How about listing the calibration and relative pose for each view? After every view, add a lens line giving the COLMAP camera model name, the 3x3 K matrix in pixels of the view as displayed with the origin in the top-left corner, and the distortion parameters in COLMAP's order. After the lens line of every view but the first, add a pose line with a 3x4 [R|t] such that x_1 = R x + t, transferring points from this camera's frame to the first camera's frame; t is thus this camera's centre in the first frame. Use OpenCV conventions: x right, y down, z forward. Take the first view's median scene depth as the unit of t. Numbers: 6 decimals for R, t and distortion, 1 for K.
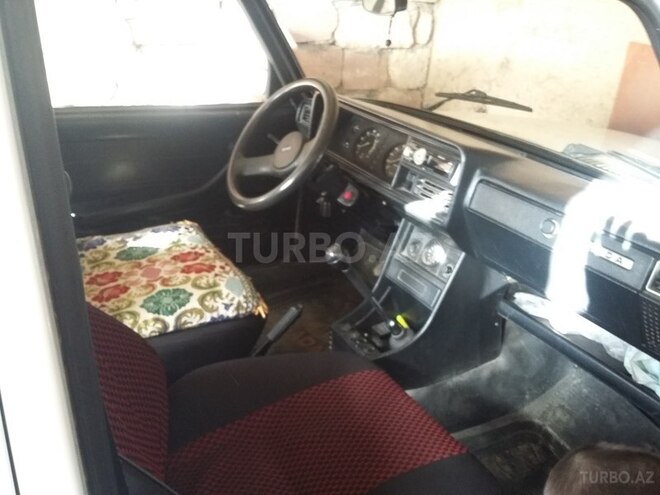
lens RADIAL K [[624.7, 0, 328.4], [0, 624.7, 259.7], [0, 0, 1]] dist [0.094266, -0.231954]
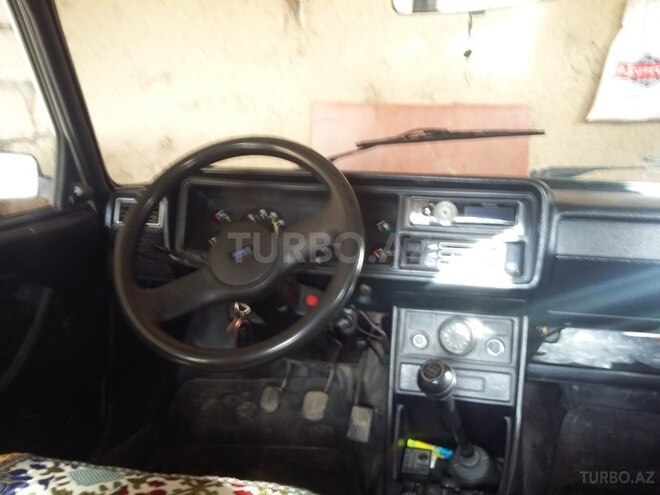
lens RADIAL K [[612.5, 0, 328.0], [0, 612.5, 259.4], [0, 0, 1]] dist [0.091131, -0.215381]
pose [[0.672519, -0.230768, 0.703182, -0.425689], [0.336156, 0.941724, -0.012445, -0.136292], [-0.659331, 0.244749, 0.710901, 0.532699]]
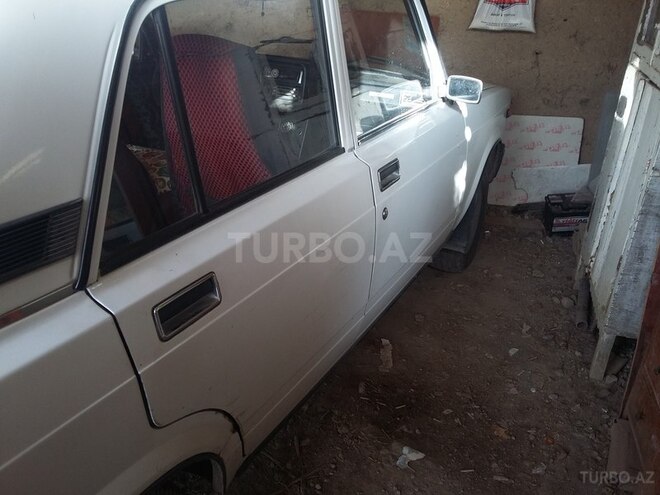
lens RADIAL K [[624.7, 0, 328.4], [0, 624.7, 259.7], [0, 0, 1]] dist [0.094266, -0.231954]
pose [[0.829725, -0.258950, 0.494471, -0.738101], [0.238331, 0.965419, 0.105660, 0.200183], [-0.504732, 0.030179, 0.862748, -0.654276]]
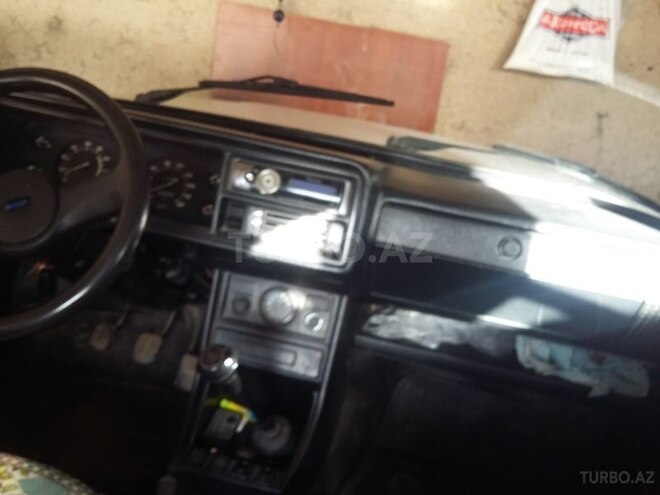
lens RADIAL K [[624.7, 0, 328.4], [0, 624.7, 259.7], [0, 0, 1]] dist [0.094266, -0.231954]
pose [[0.637349, -0.266935, 0.722863, -0.297063], [0.213822, 0.962509, 0.166903, -0.165413], [-0.740315, 0.048188, 0.670531, 0.450880]]
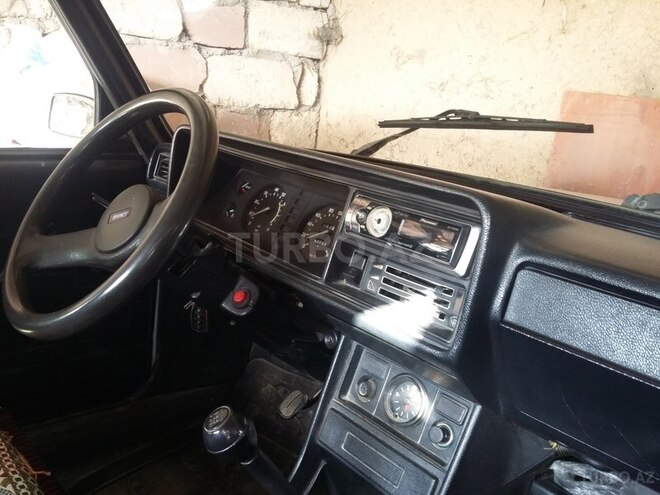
lens RADIAL K [[612.5, 0, 328.0], [0, 612.5, 259.4], [0, 0, 1]] dist [0.091131, -0.215381]
pose [[0.978830, -0.033782, 0.201867, -0.001497], [0.060140, 0.990218, -0.125901, -0.064528], [-0.195639, 0.135376, 0.971287, 0.464132]]
